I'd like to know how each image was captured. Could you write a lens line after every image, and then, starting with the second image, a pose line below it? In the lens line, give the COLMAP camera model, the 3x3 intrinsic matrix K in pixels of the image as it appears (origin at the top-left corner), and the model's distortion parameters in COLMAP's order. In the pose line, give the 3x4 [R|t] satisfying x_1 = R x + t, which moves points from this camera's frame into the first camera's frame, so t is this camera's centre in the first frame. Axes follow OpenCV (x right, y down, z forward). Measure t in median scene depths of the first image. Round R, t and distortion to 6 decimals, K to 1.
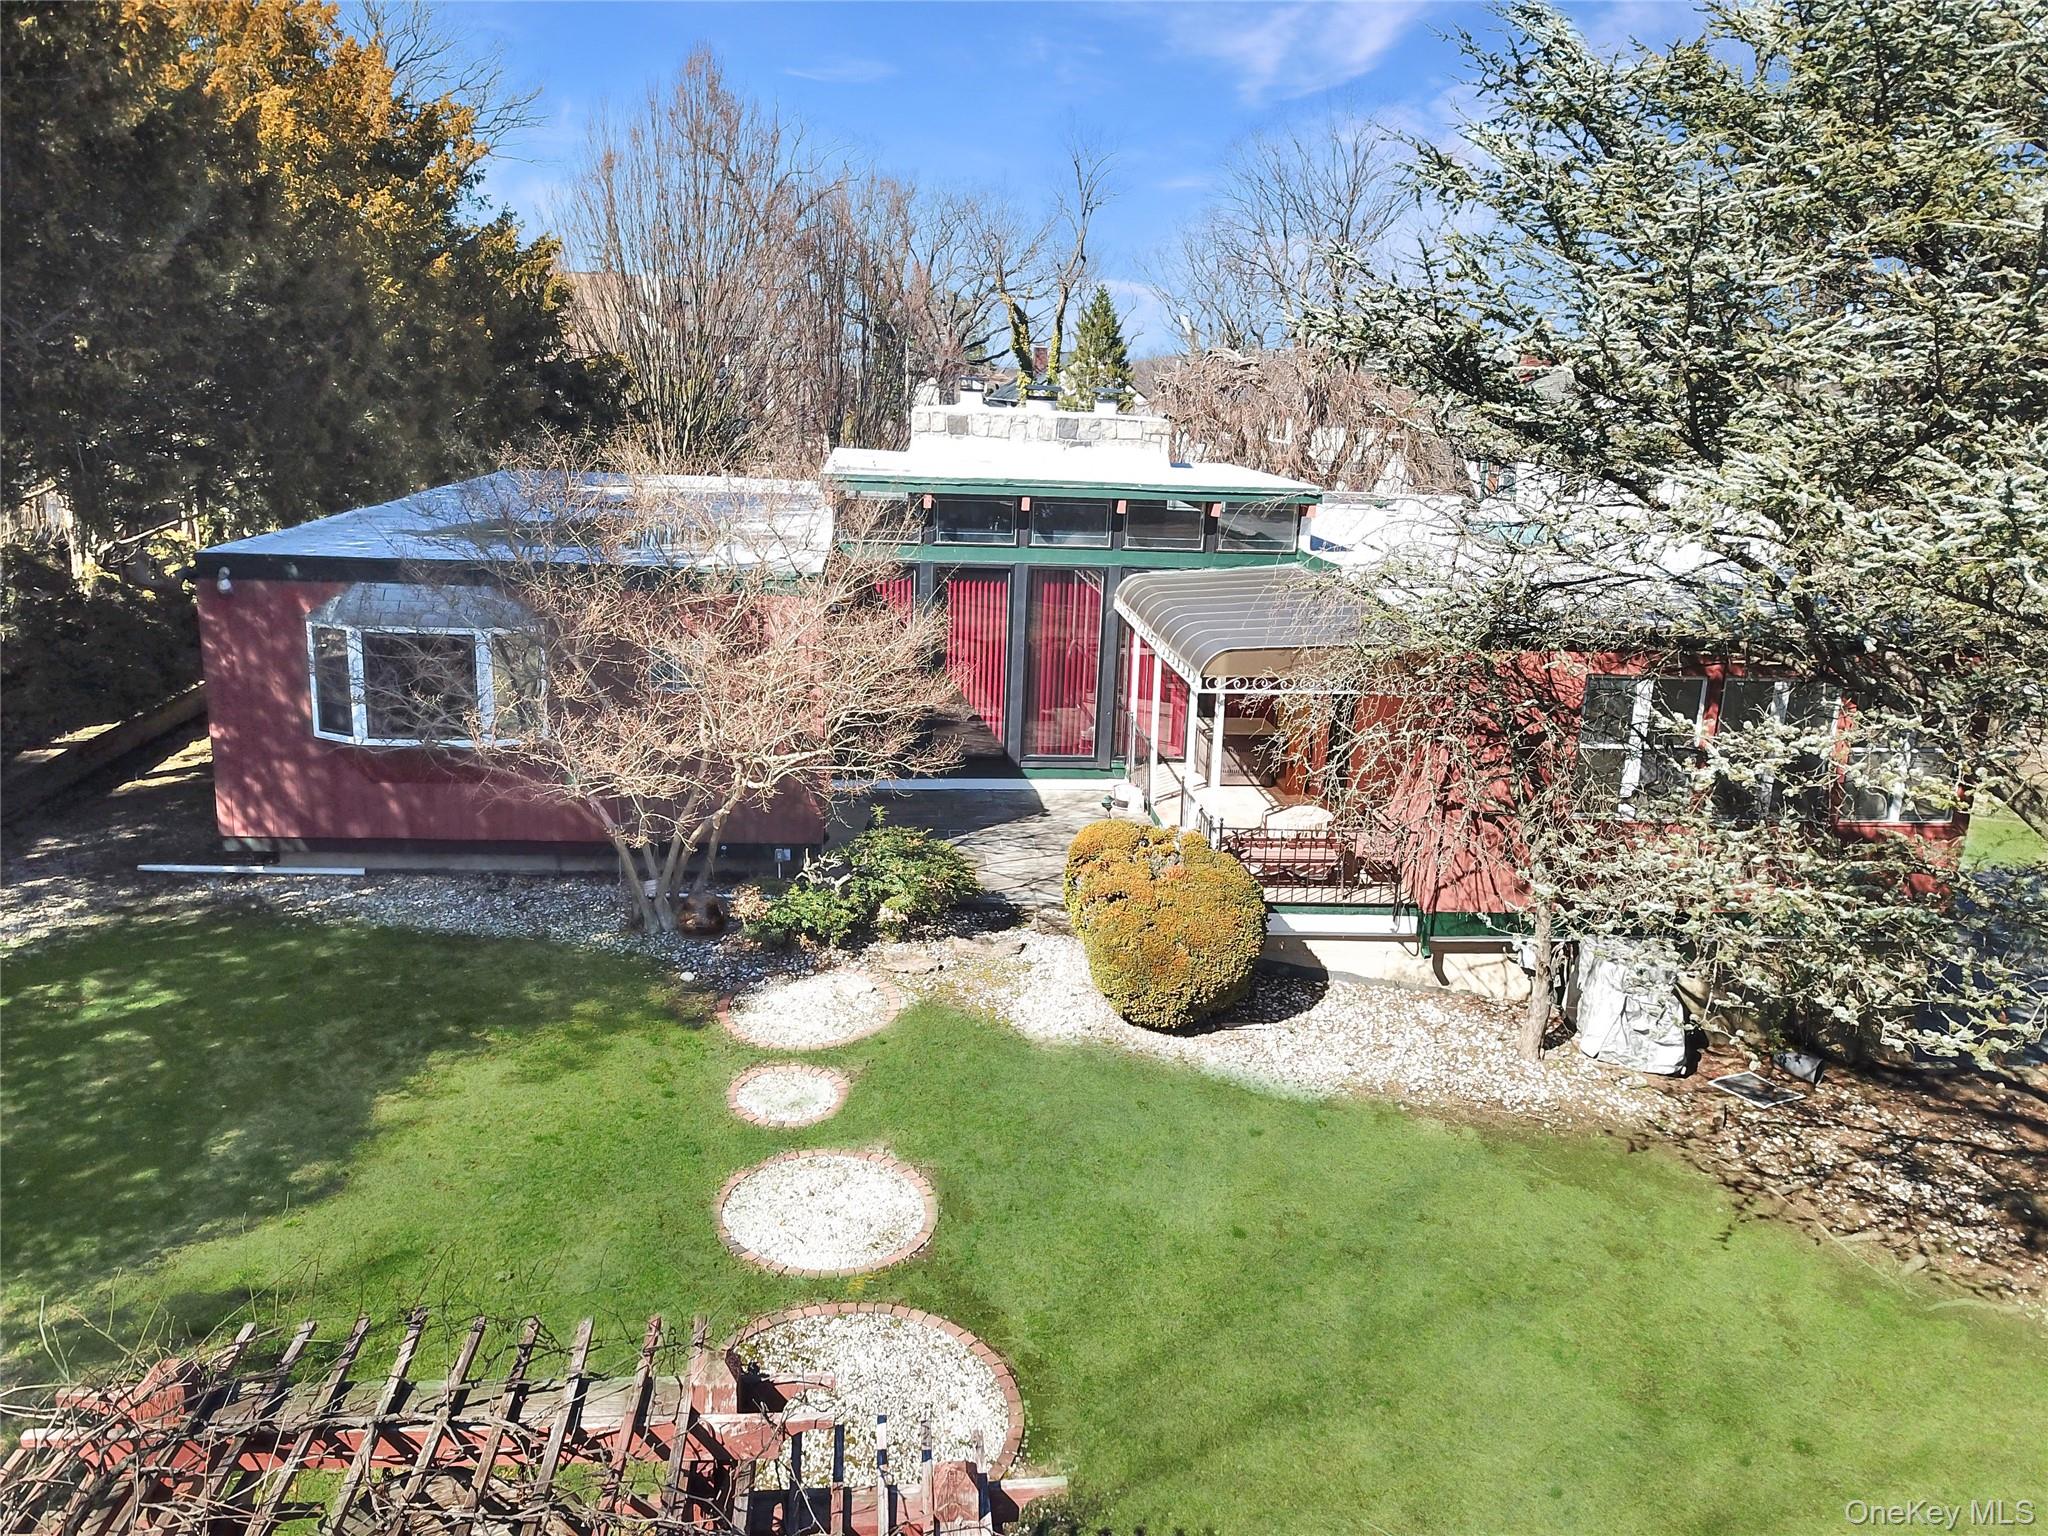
lens RADIAL K [[1555.7, 0, 1024.0], [0, 1555.7, 768.0], [0, 0, 1]] dist [0.000909, 0.000256]
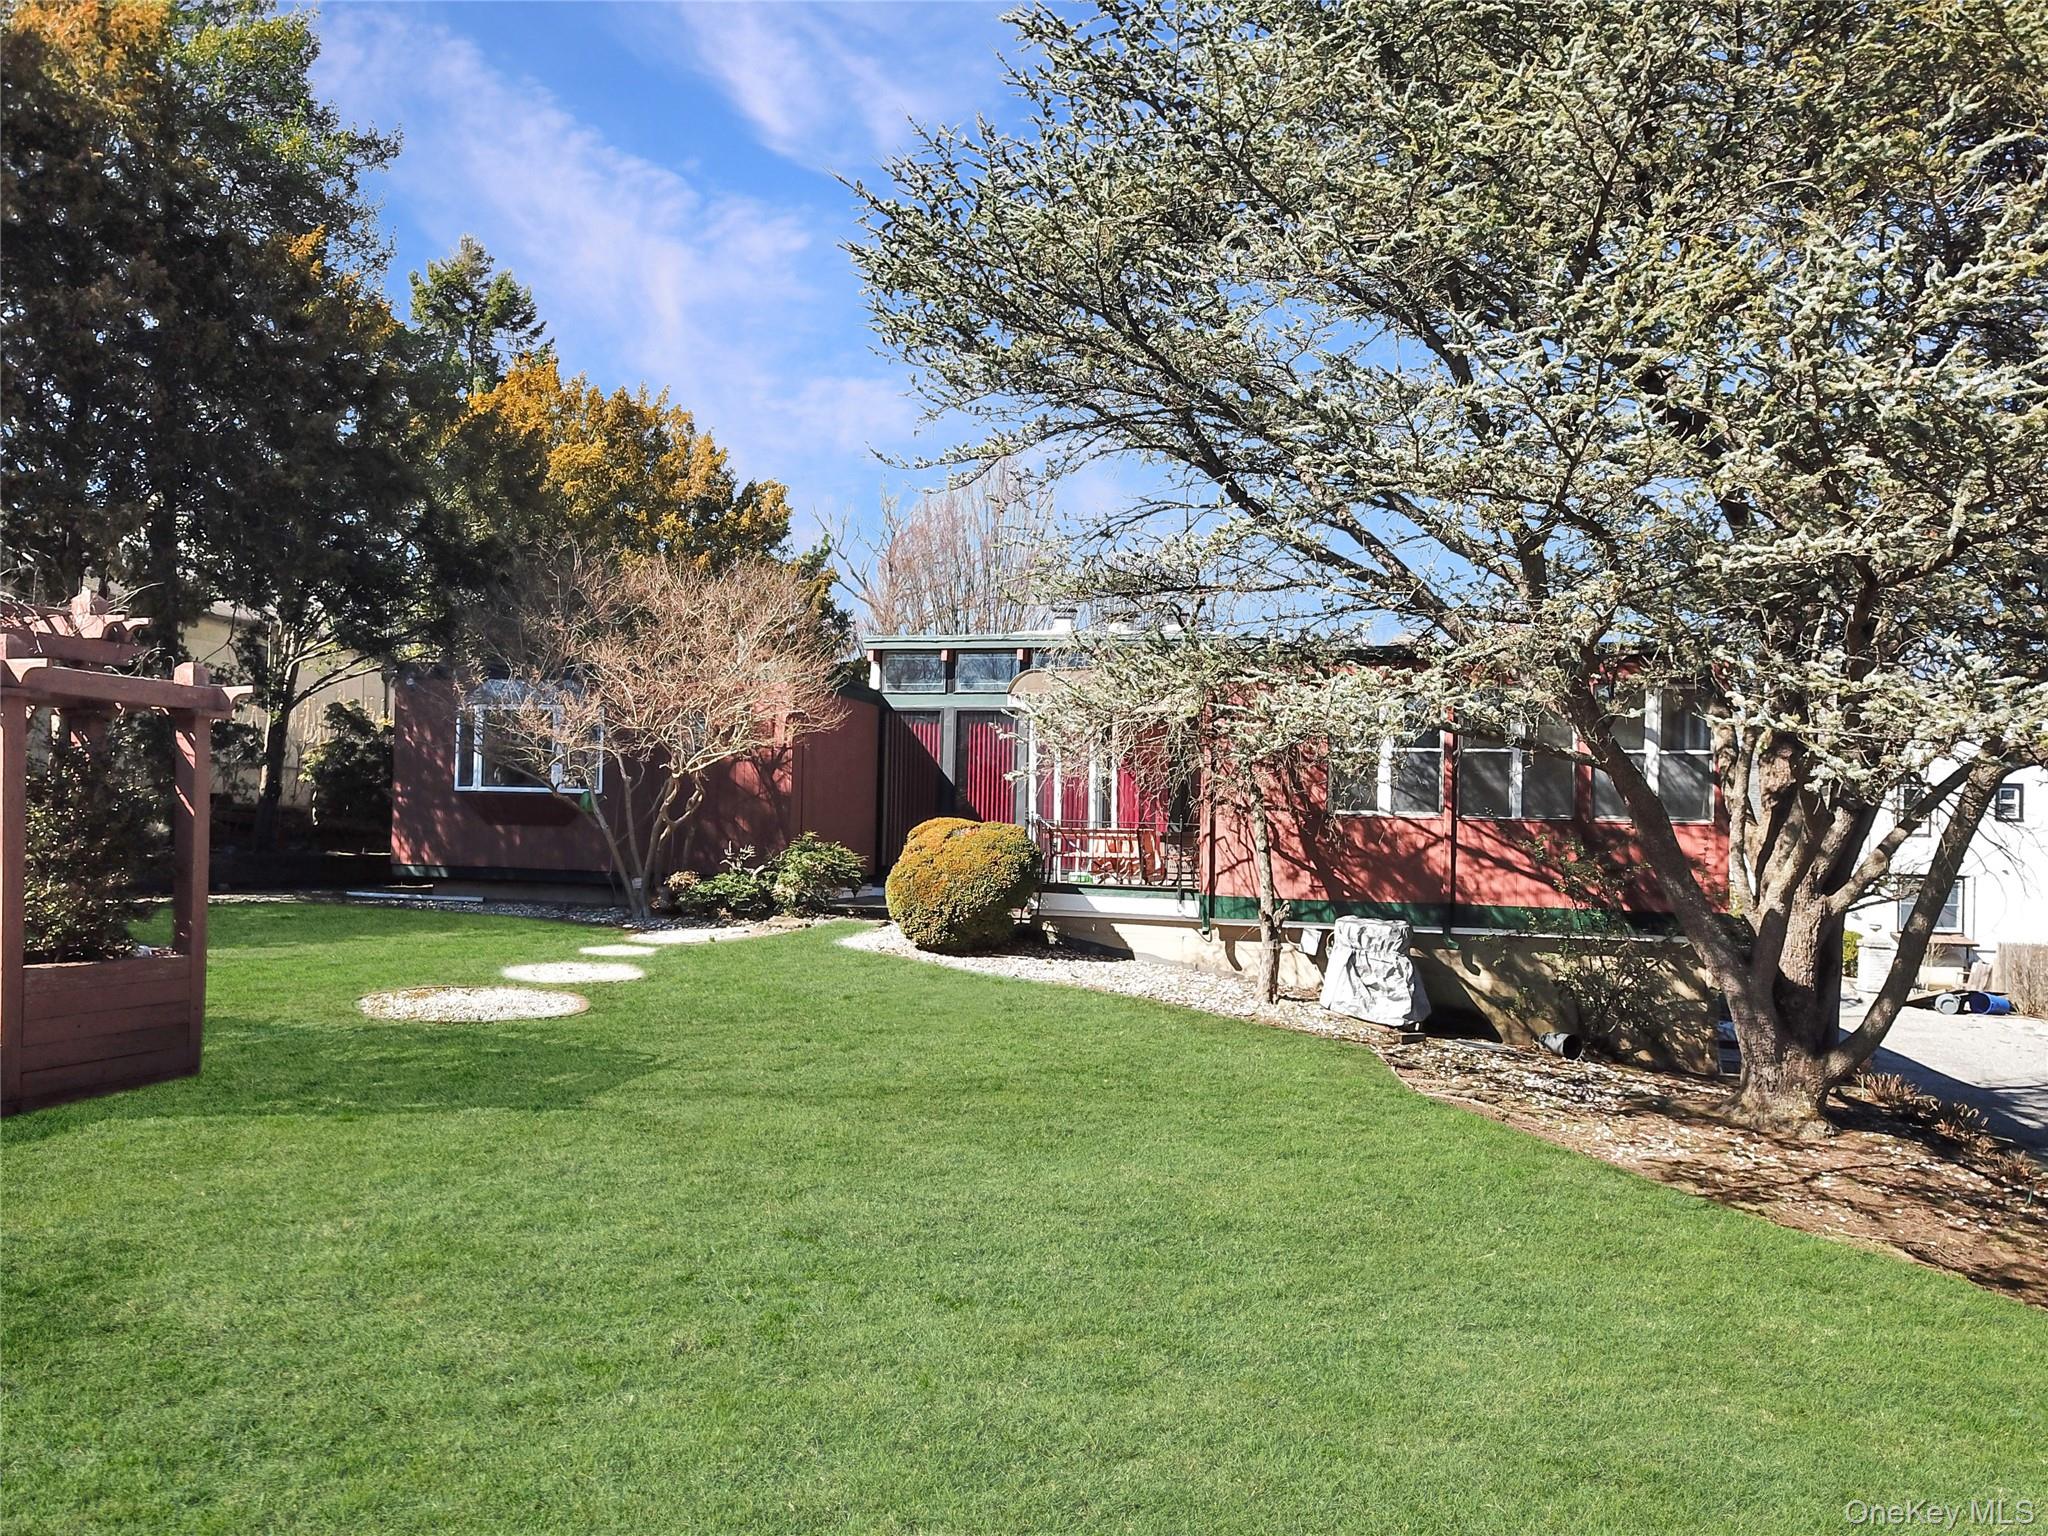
lens RADIAL K [[1555.7, 0, 1024.0], [0, 1555.7, 768.0], [0, 0, 1]] dist [0.000909, 0.000256]
pose [[0.953215, -0.023608, -0.301370, 0.476856], [-0.063234, 0.959319, -0.275153, 0.327588], [0.295605, 0.281337, 0.912944, -0.140261]]
